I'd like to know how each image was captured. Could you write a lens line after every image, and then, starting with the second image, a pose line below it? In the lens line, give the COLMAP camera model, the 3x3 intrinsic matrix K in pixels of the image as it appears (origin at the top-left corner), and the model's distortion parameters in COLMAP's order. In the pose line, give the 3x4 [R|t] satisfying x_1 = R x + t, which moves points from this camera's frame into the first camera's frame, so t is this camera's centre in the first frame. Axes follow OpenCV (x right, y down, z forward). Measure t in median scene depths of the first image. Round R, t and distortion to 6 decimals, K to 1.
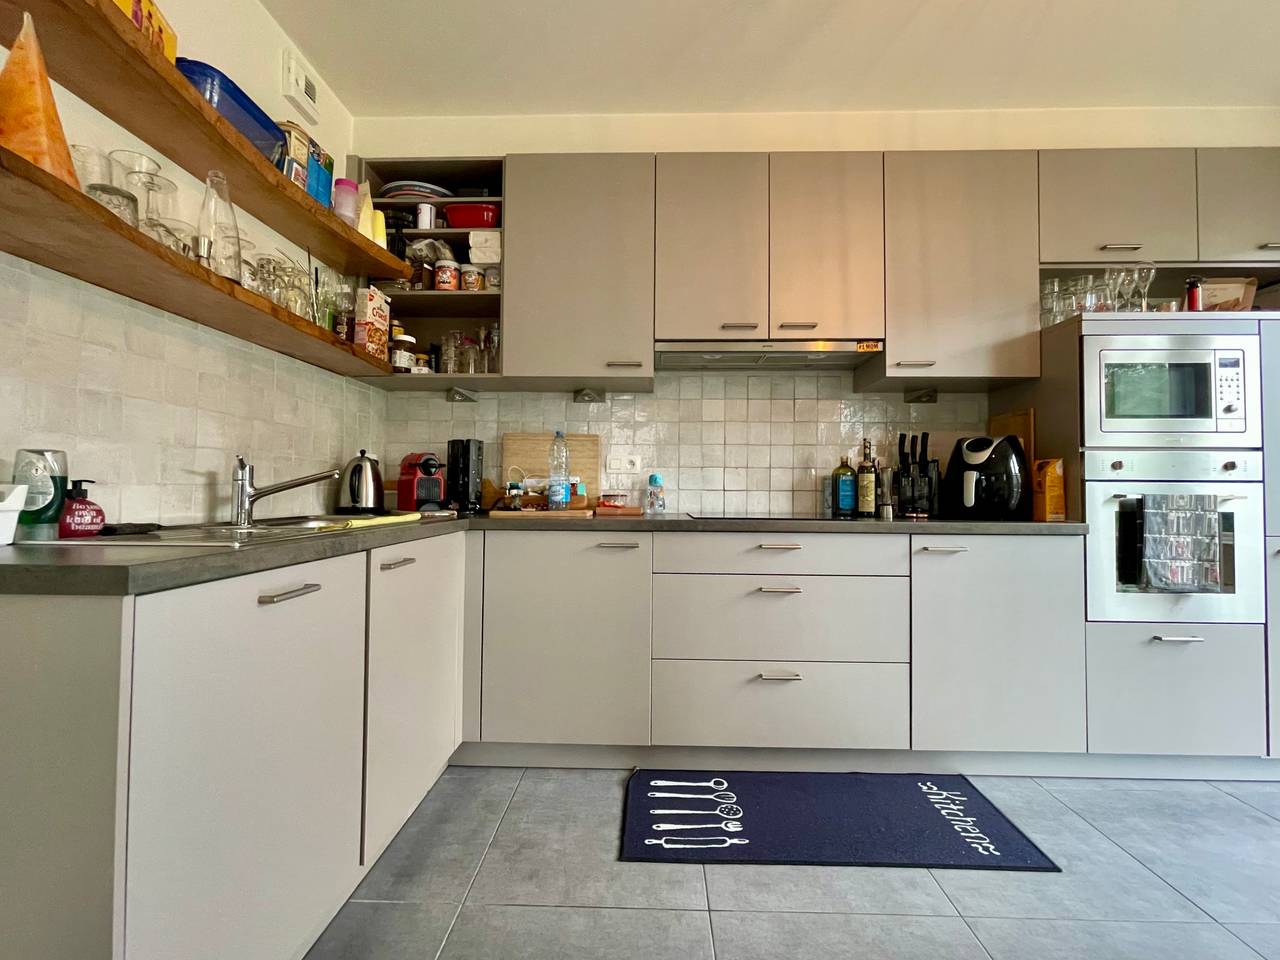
lens RADIAL K [[556.3, 0, 645.6], [0, 556.3, 473.4], [0, 0, 1]] dist [-0.000504, 0.000275]
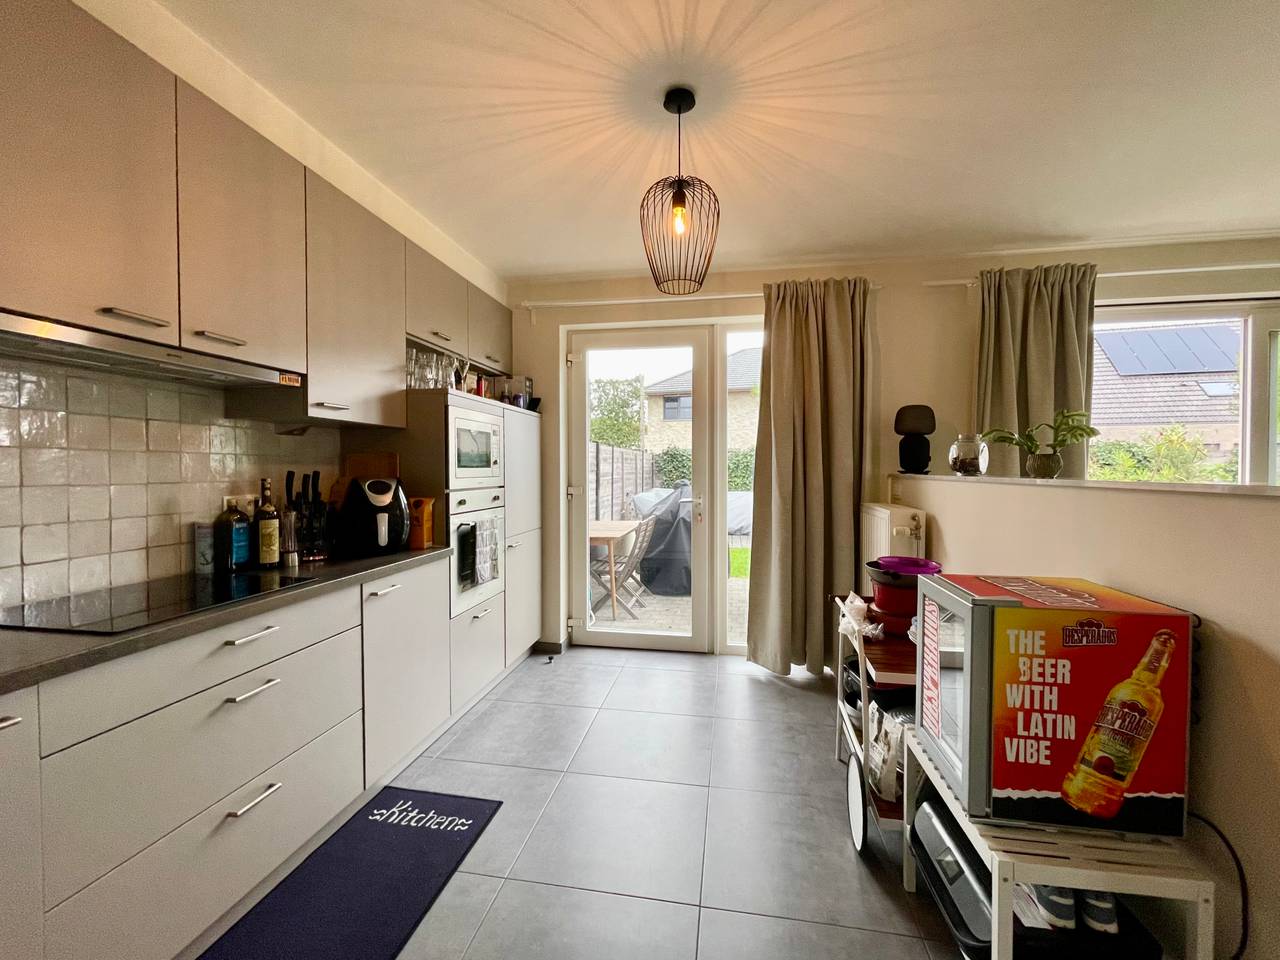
lens RADIAL K [[527.7, 0, 640.0], [0, 527.7, 480.0], [0, 0, 1]] dist [-0.000619, -0.000175]
pose [[0.165230, -0.023091, 0.985985, -0.345559], [-0.026536, 0.999260, 0.027849, -0.107086], [-0.985898, -0.030766, 0.164495, 0.308944]]
